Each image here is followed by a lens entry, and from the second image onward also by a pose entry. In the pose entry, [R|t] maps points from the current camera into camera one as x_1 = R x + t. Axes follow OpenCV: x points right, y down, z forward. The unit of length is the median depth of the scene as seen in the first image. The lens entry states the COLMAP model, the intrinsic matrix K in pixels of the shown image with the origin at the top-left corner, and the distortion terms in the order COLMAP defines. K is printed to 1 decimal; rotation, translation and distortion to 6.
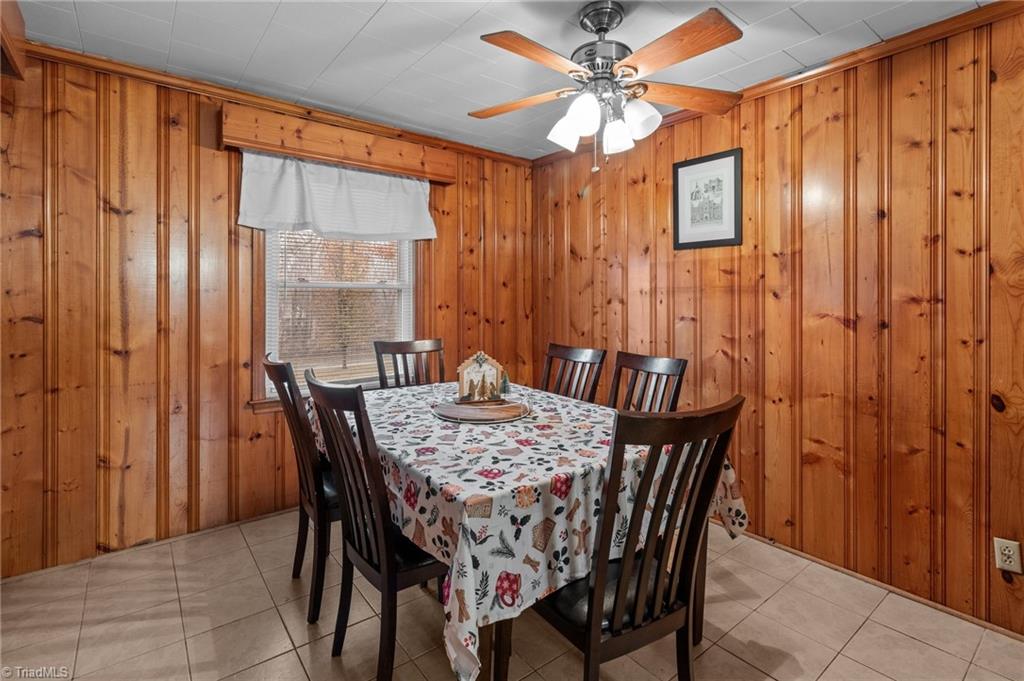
lens RADIAL K [[485.2, 0, 521.0], [0, 485.2, 294.9], [0, 0, 1]] dist [0.000394, 0.000580]
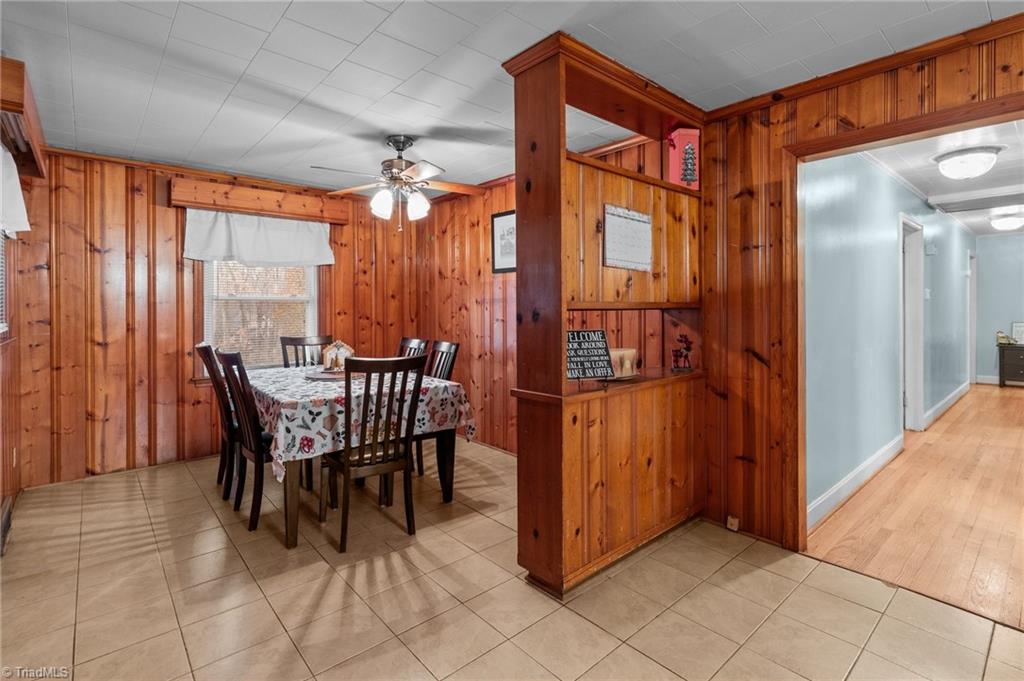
lens RADIAL K [[483.5, 0, 523.5], [0, 483.5, 302.9], [0, 0, 1]] dist [-0.000969, 0.000393]
pose [[0.998232, -0.005372, 0.059195, 0.380205], [0.005436, 0.999985, -0.000919, -0.001388], [-0.059189, 0.001239, 0.998246, -0.553372]]
